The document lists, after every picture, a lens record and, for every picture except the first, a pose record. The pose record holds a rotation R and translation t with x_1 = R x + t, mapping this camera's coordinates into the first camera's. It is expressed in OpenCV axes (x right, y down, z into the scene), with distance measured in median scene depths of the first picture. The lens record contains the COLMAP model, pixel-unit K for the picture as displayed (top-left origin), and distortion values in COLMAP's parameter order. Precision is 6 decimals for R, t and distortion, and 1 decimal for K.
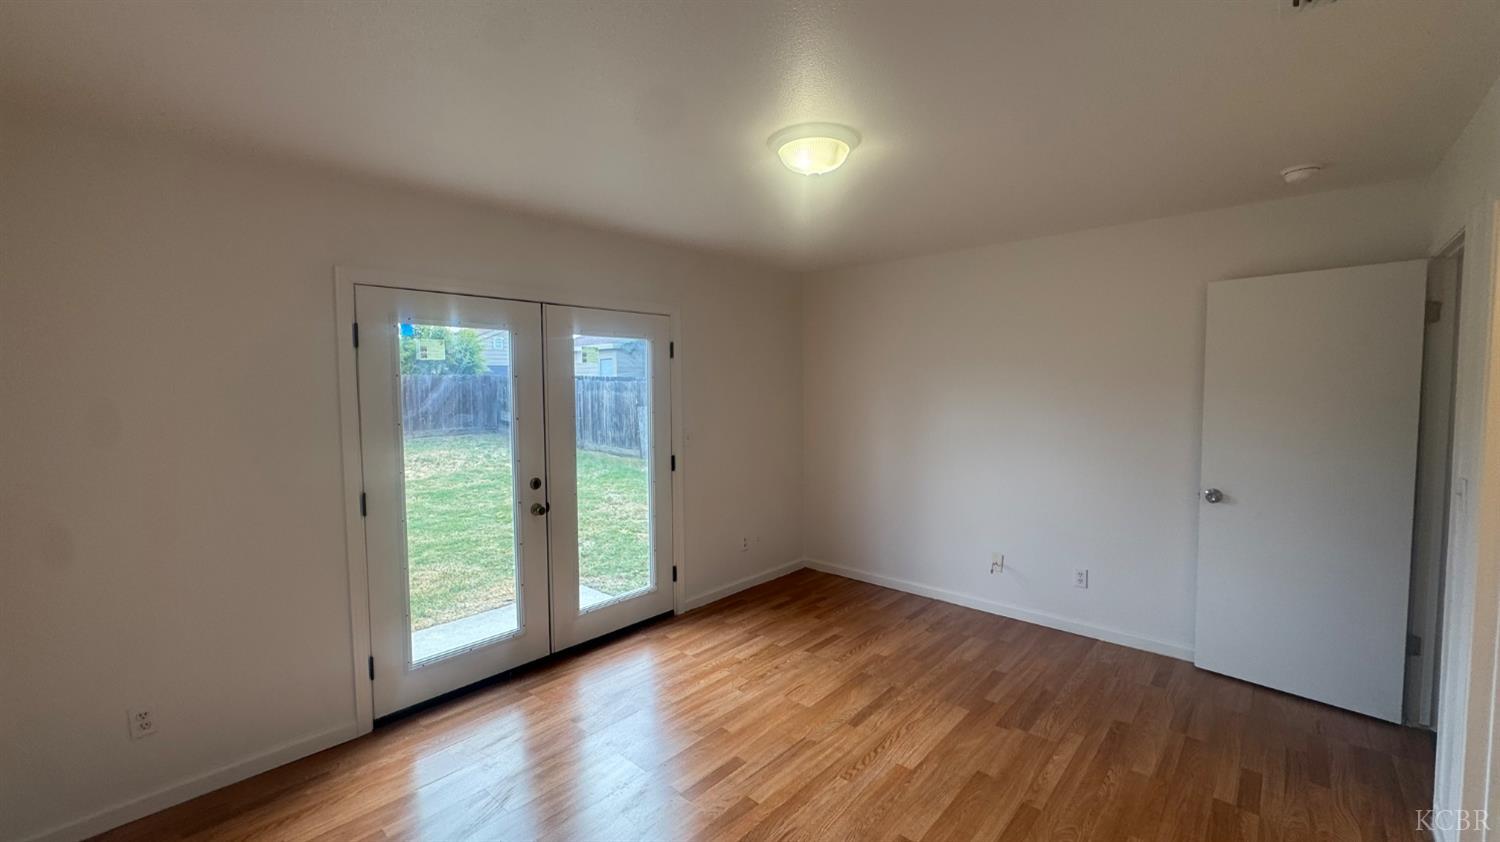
lens RADIAL K [[603.9, 0, 747.0], [0, 603.9, 420.7], [0, 0, 1]] dist [-0.002829, -0.000191]
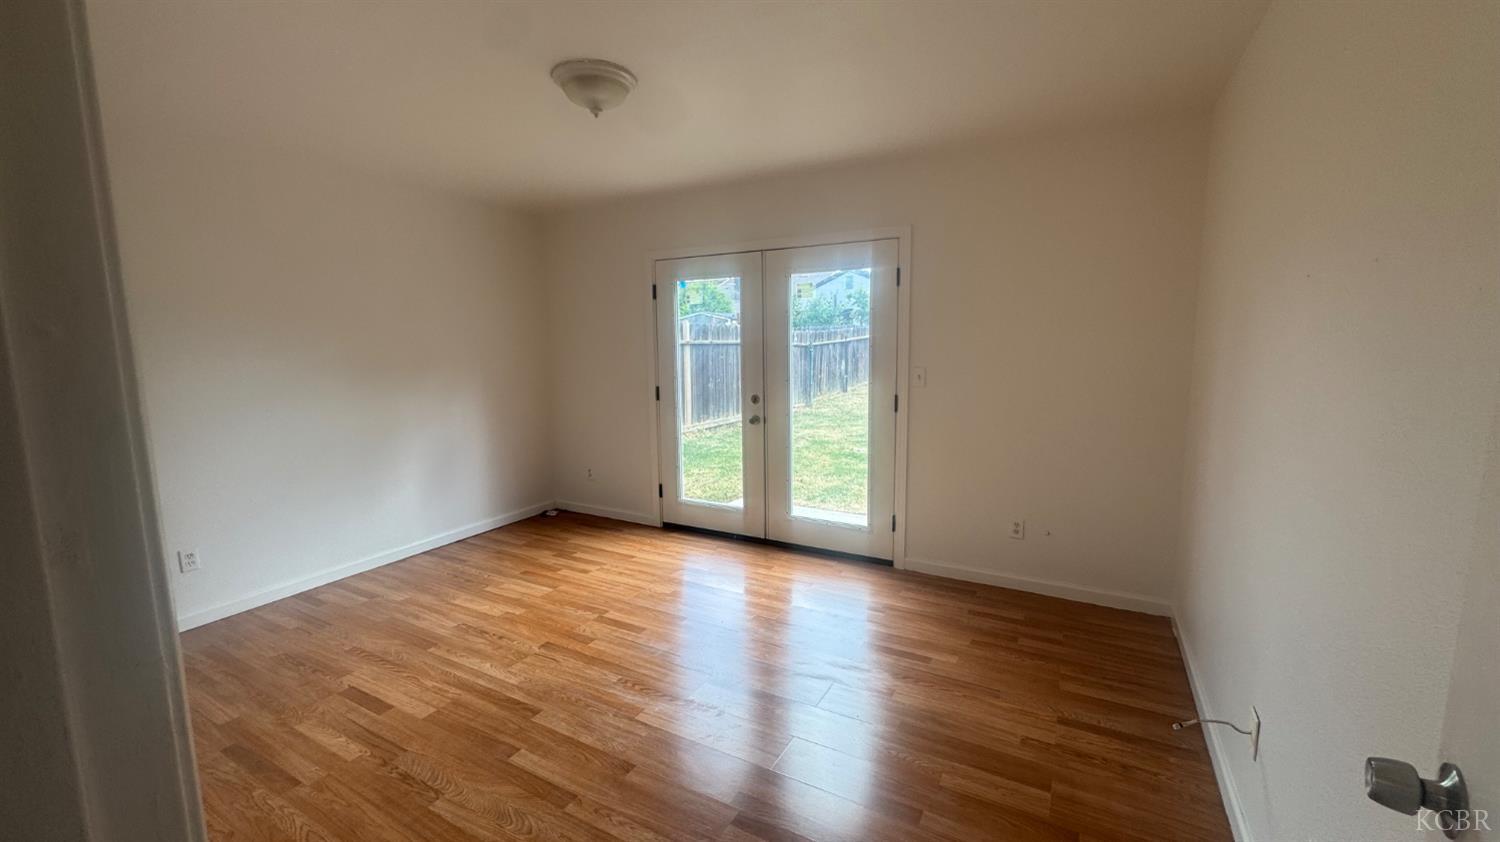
lens RADIAL K [[603.9, 0, 747.0], [0, 603.9, 420.7], [0, 0, 1]] dist [-0.002829, -0.000191]
pose [[0.220981, 0.137312, -0.965564, 0.880598], [-0.048072, 0.990369, 0.129837, -0.013659], [0.974093, 0.017725, 0.225453, 0.716777]]
